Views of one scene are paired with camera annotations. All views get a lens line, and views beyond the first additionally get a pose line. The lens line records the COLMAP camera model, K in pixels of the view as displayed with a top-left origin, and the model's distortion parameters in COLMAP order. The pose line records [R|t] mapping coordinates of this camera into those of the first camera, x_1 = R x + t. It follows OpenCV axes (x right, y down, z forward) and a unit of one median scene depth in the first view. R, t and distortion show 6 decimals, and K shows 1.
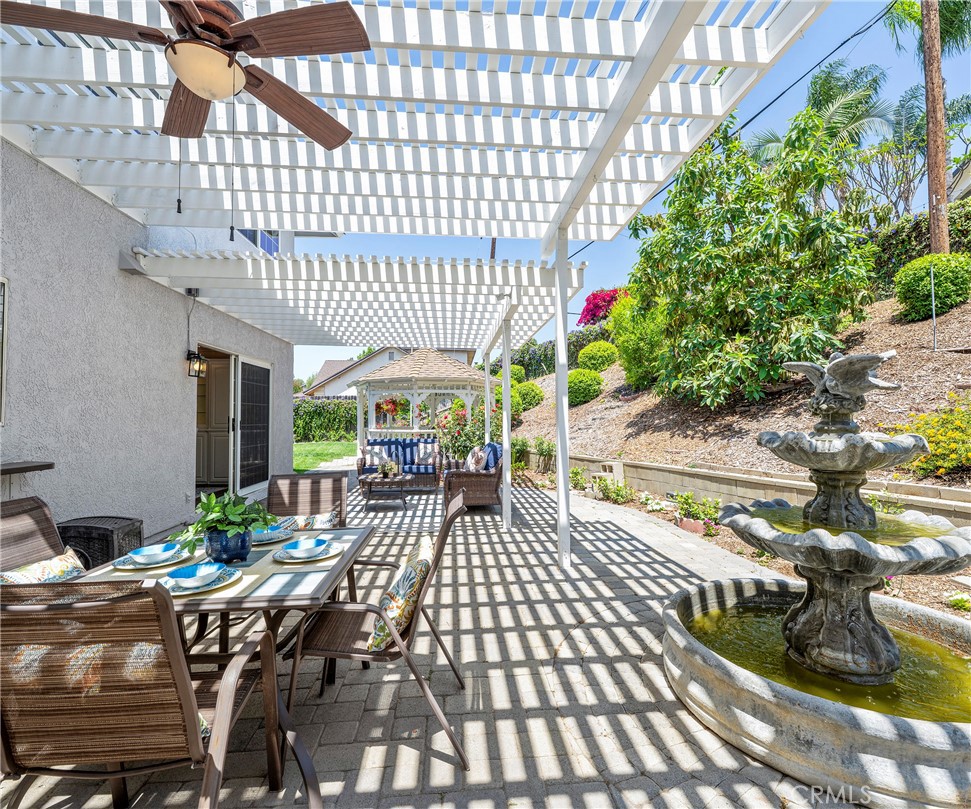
lens RADIAL K [[485.8, 0, 480.1], [0, 485.8, 404.5], [0, 0, 1]] dist [0.001149, -0.000450]
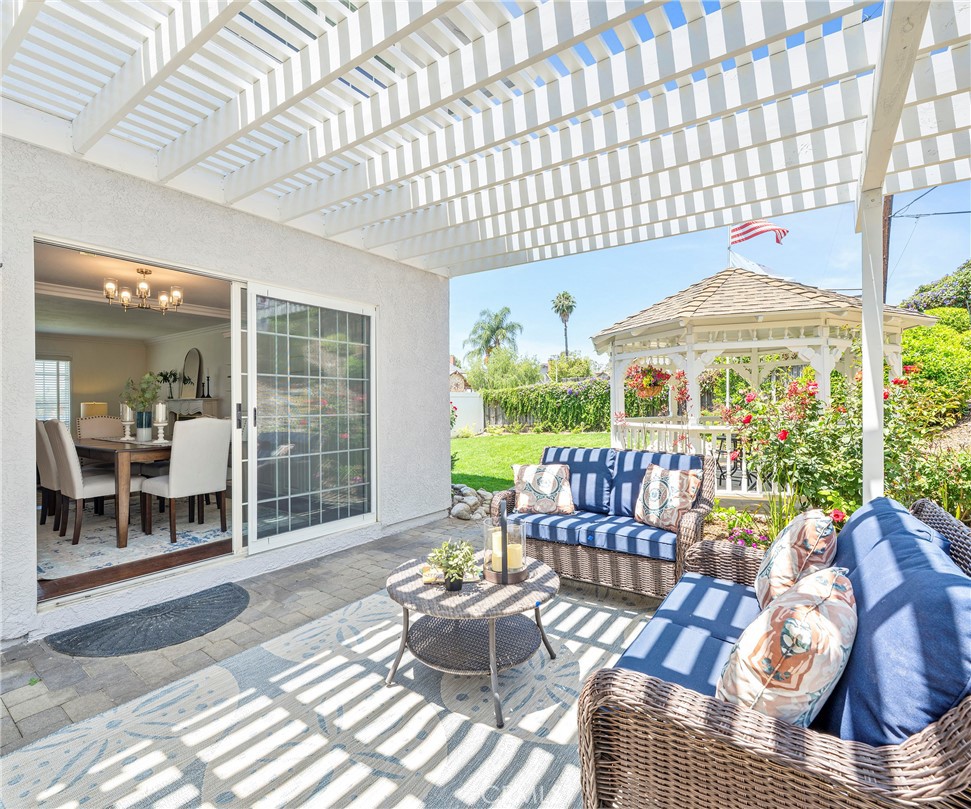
lens RADIAL K [[485.8, 0, 480.1], [0, 485.8, 404.5], [0, 0, 1]] dist [0.001149, -0.000450]
pose [[0.774630, 0.003279, -0.632406, 0.012993], [0.016714, 0.999531, 0.025655, 0.012756], [0.632193, -0.030443, 0.774212, 0.420324]]
